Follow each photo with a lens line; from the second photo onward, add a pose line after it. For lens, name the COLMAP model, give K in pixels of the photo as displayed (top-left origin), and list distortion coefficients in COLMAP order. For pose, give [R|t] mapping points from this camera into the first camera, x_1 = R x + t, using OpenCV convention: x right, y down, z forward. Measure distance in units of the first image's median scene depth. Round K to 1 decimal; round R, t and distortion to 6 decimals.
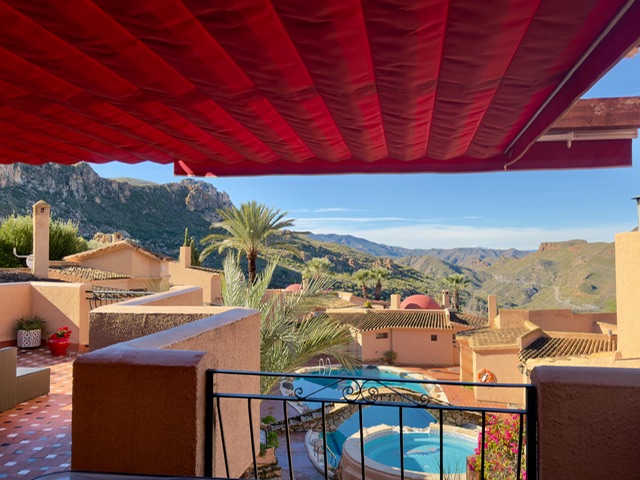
lens RADIAL K [[538.5, 0, 321.3], [0, 538.5, 241.4], [0, 0, 1]] dist [0.069115, 0.000801]
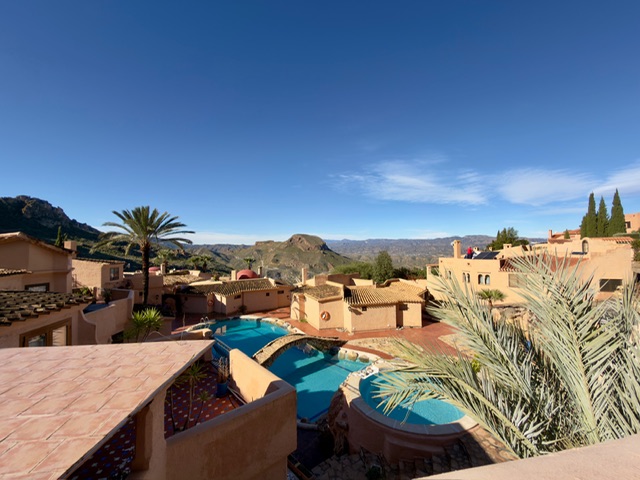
lens RADIAL K [[253.3, 0, 319.5], [0, 253.3, 241.7], [0, 0, 1]] dist [0.002006, -0.000208]
pose [[0.813662, 0.004884, 0.581318, -0.131795], [-0.006616, 0.999978, 0.000859, 0.006548], [-0.581301, -0.004545, 0.813676, 0.238993]]
